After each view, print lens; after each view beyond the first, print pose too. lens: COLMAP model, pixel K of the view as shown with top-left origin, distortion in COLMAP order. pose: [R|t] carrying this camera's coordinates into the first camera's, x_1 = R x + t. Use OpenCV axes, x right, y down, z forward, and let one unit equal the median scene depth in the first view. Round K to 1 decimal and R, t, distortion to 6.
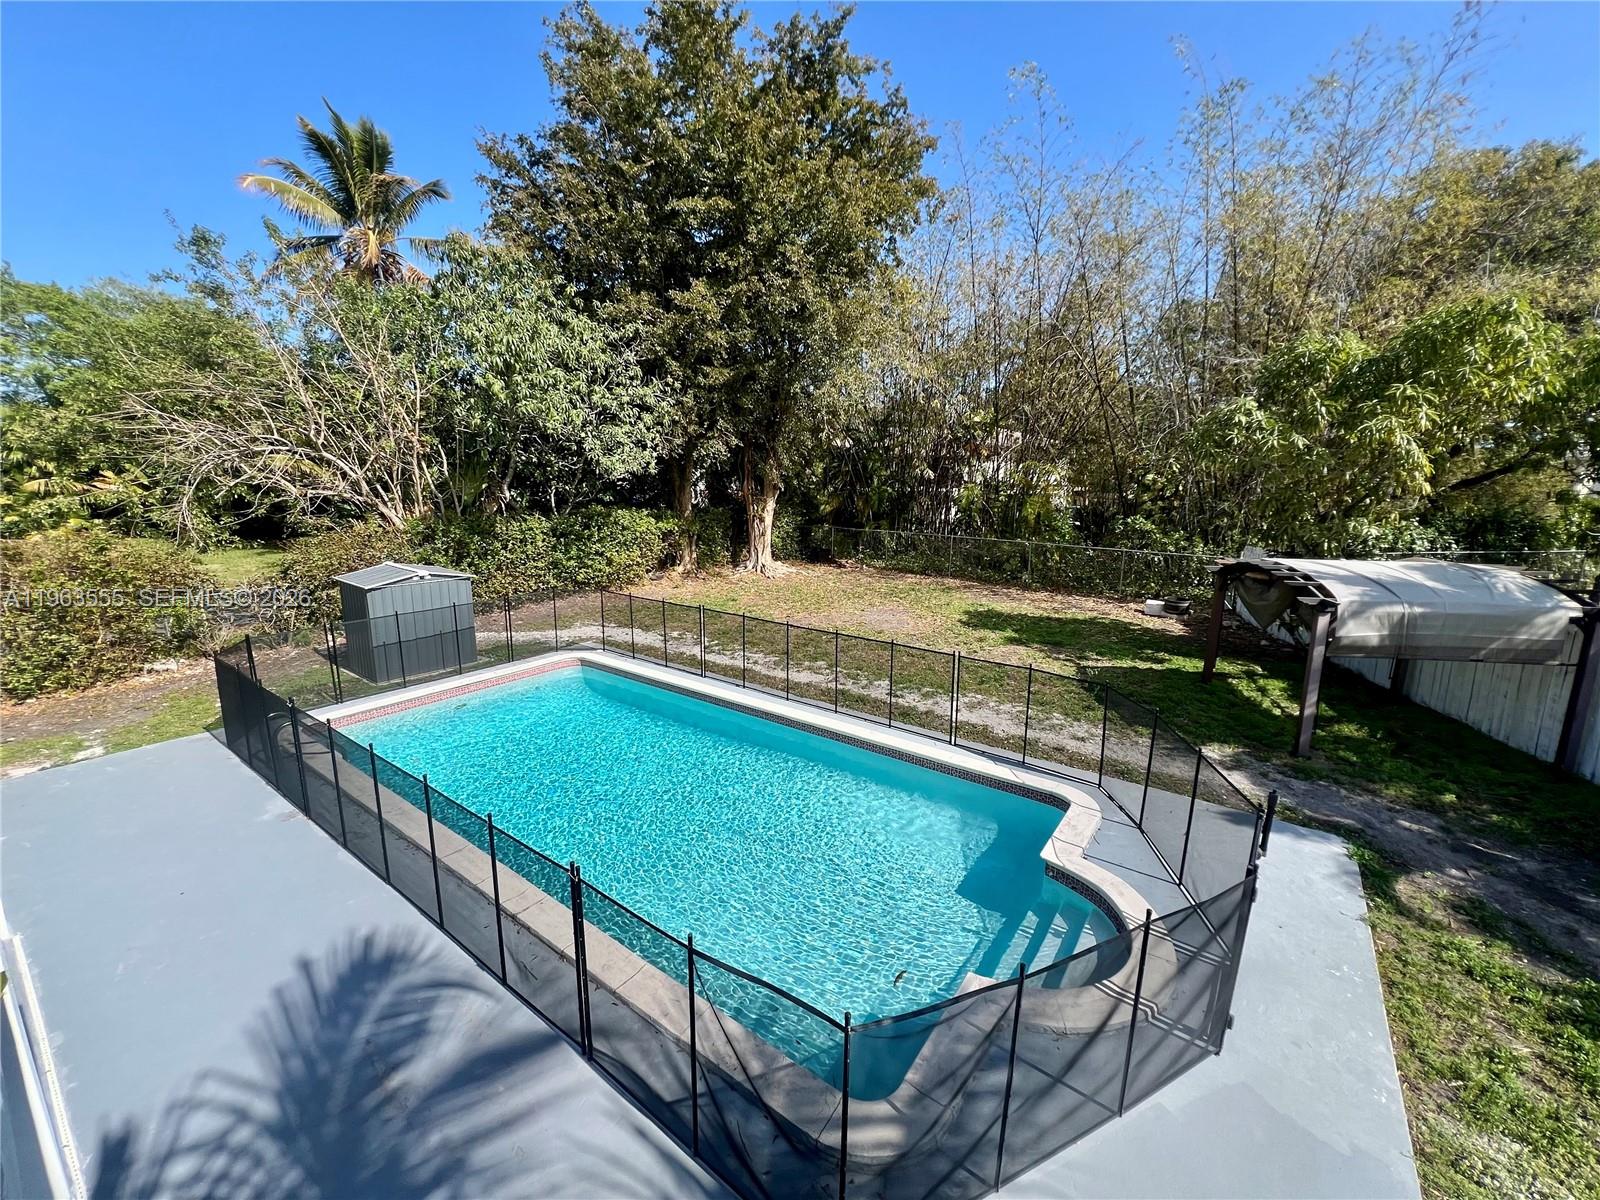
lens RADIAL K [[642.5, 0, 797.3], [0, 642.5, 596.7], [0, 0, 1]] dist [-0.002765, 0.000186]
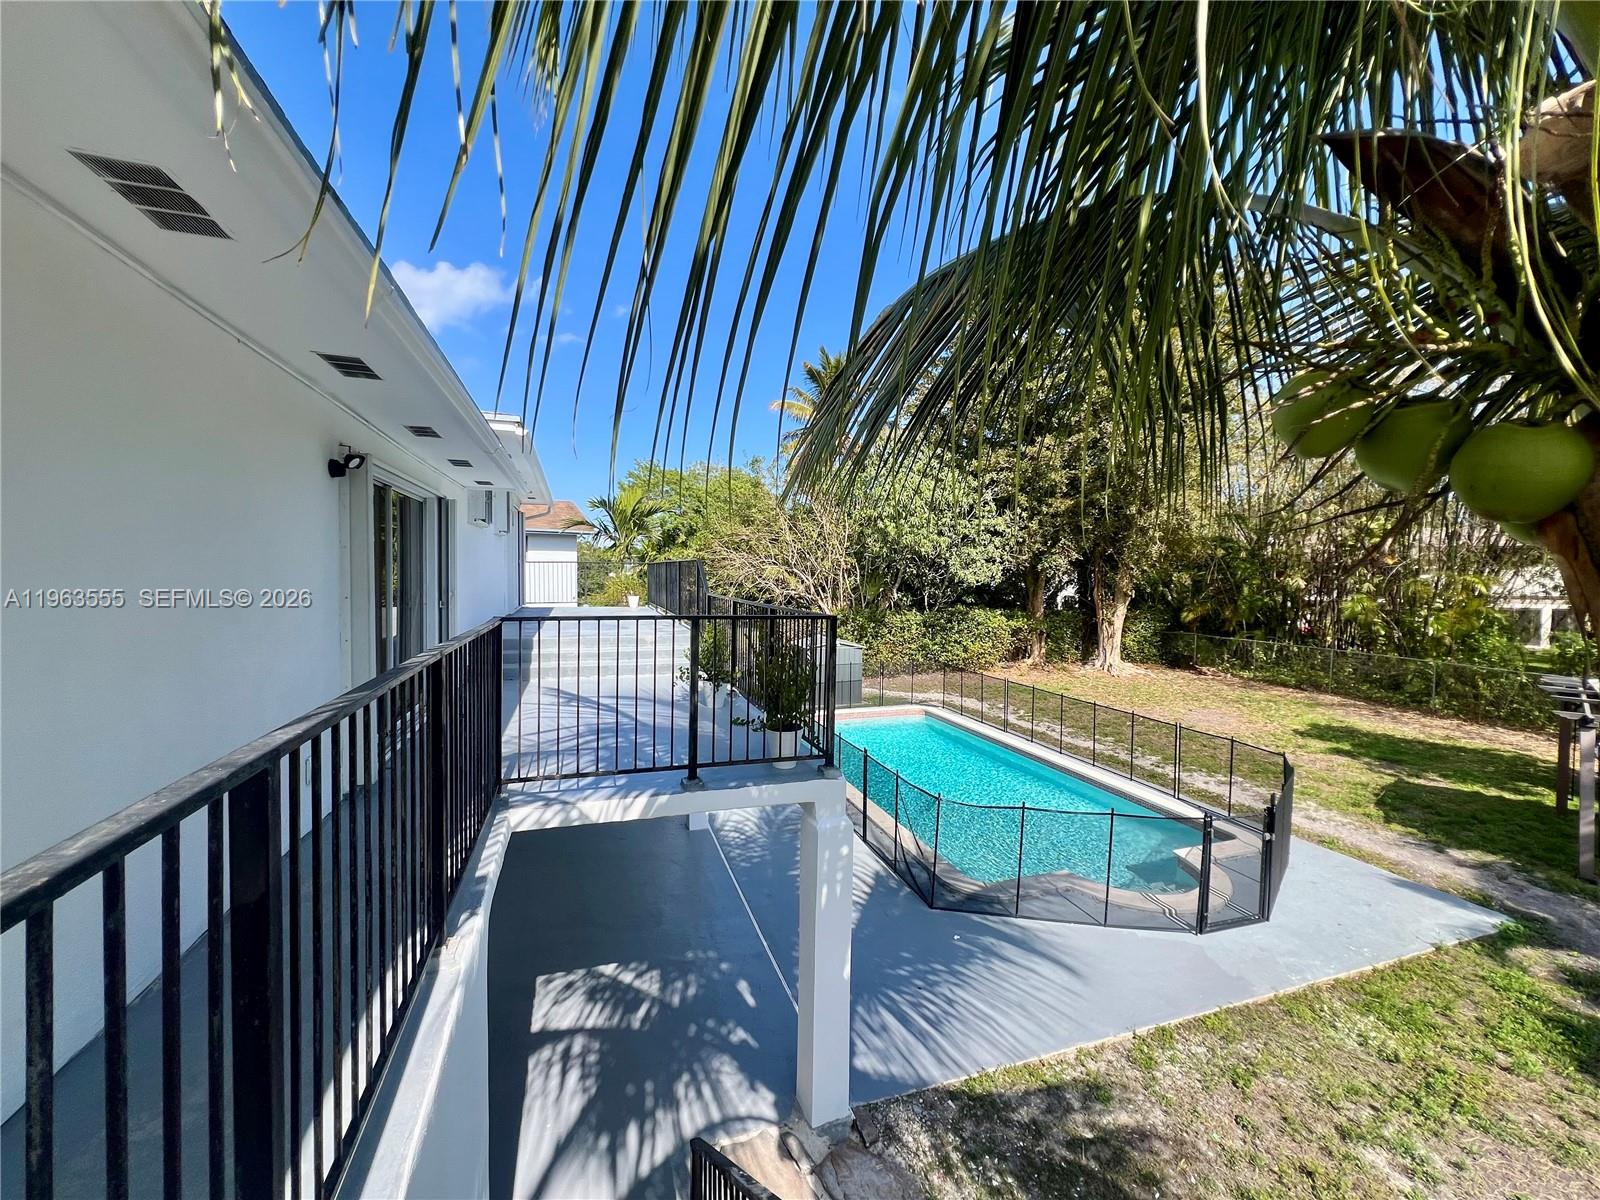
lens RADIAL K [[642.5, 0, 795.3], [0, 642.5, 596.8], [0, 0, 1]] dist [-0.002765, 0.000186]
pose [[0.816013, 0.021497, -0.577634, 0.194019], [-0.112500, 0.986106, -0.122227, 0.043045], [0.566981, 0.164722, 0.807093, -0.281536]]
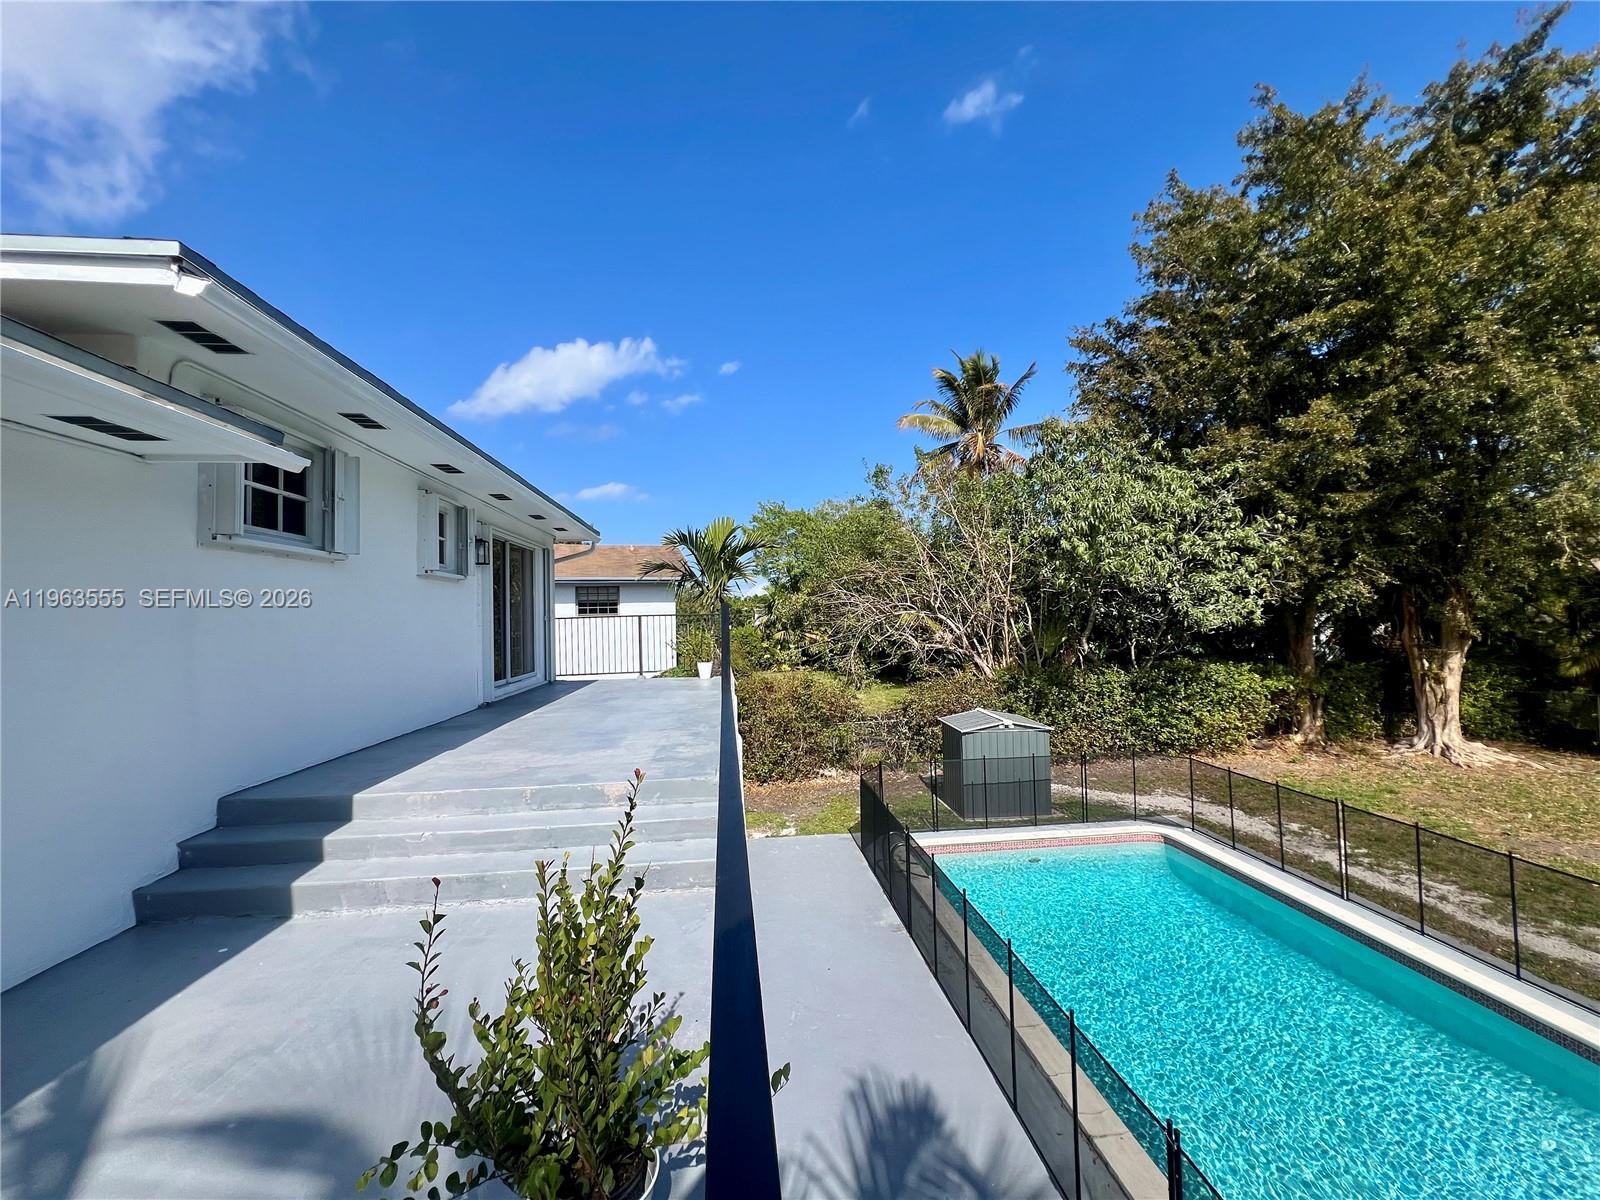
lens RADIAL K [[642.5, 0, 795.6], [0, 642.5, 595.5], [0, 0, 1]] dist [-0.002765, 0.000186]
pose [[0.670993, -0.050906, -0.739714, -0.004859], [-0.112320, 0.979149, -0.169269, -0.016006], [0.732907, 0.196663, 0.651284, -0.012458]]
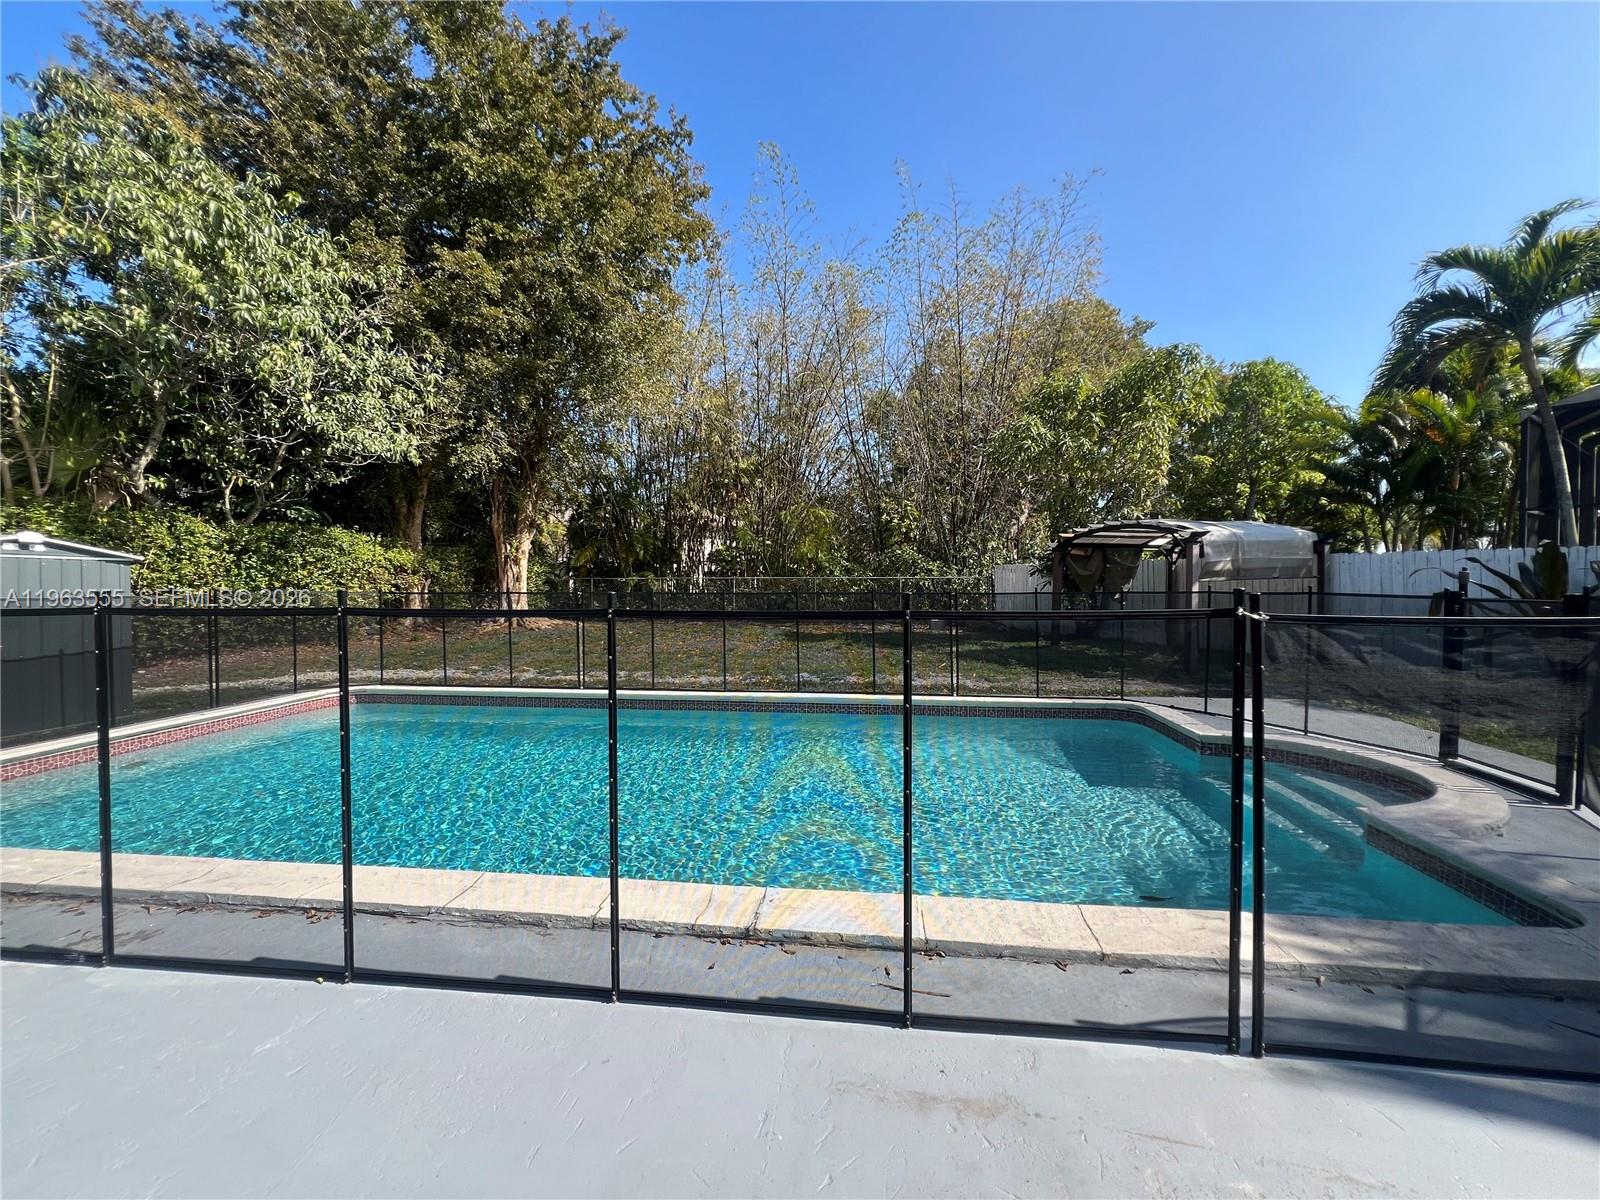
lens RADIAL K [[642.5, 0, 807.0], [0, 642.5, 607.1], [0, 0, 1]] dist [-0.002765, 0.000186]
pose [[0.861923, -0.031728, 0.506045, -0.215470], [0.107662, 0.986734, -0.121511, 0.110461], [-0.495476, 0.159215, 0.853905, 0.166843]]
